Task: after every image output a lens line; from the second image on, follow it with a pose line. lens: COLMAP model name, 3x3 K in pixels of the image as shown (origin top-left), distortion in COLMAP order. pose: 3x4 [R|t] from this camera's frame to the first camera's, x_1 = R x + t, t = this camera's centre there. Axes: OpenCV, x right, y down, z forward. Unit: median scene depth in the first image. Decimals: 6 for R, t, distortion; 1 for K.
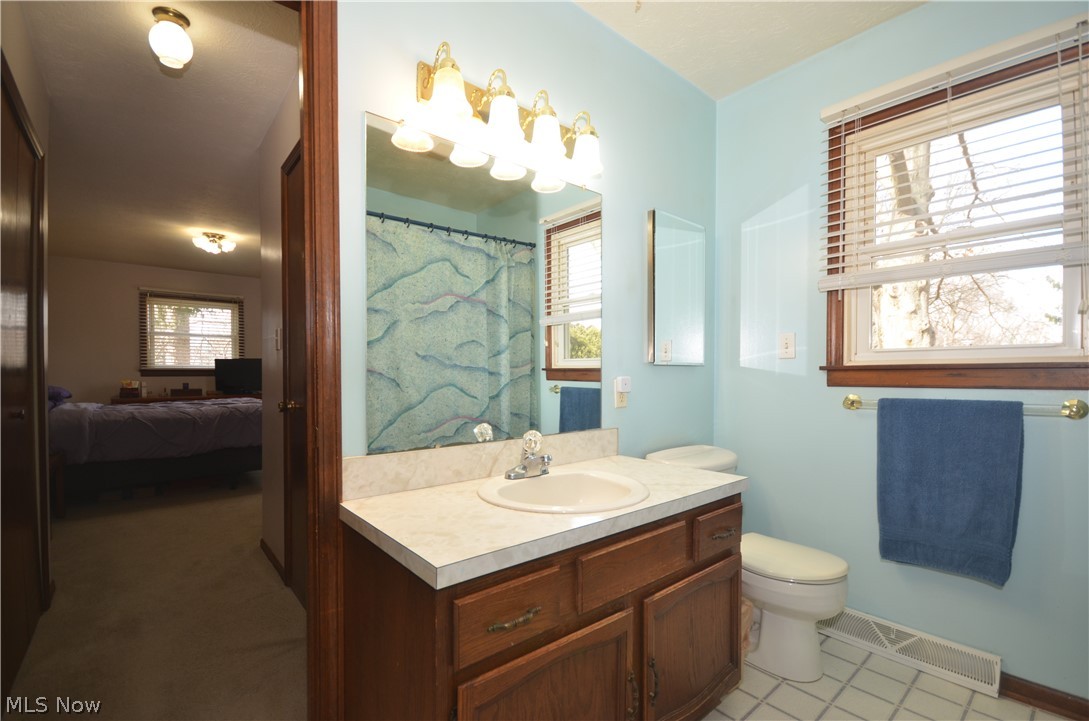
lens RADIAL K [[473.6, 0, 531.5], [0, 473.6, 378.6], [0, 0, 1]] dist [0.001207, -0.005024]
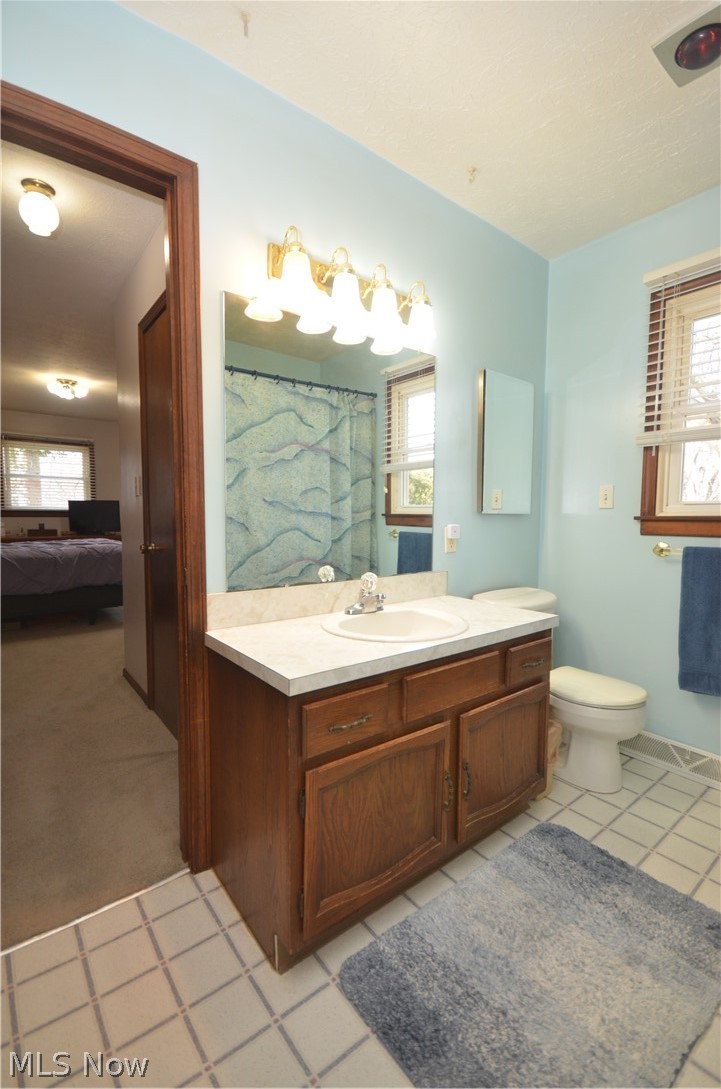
lens RADIAL K [[473.6, 0, 360.4], [0, 473.6, 545.4], [0, 0, 1]] dist [0.001207, -0.005024]
pose [[0.999538, 0.008048, -0.029322, 0.011769], [-0.006488, 0.998578, 0.052912, -0.013496], [0.029706, -0.052697, 0.998169, -0.114748]]
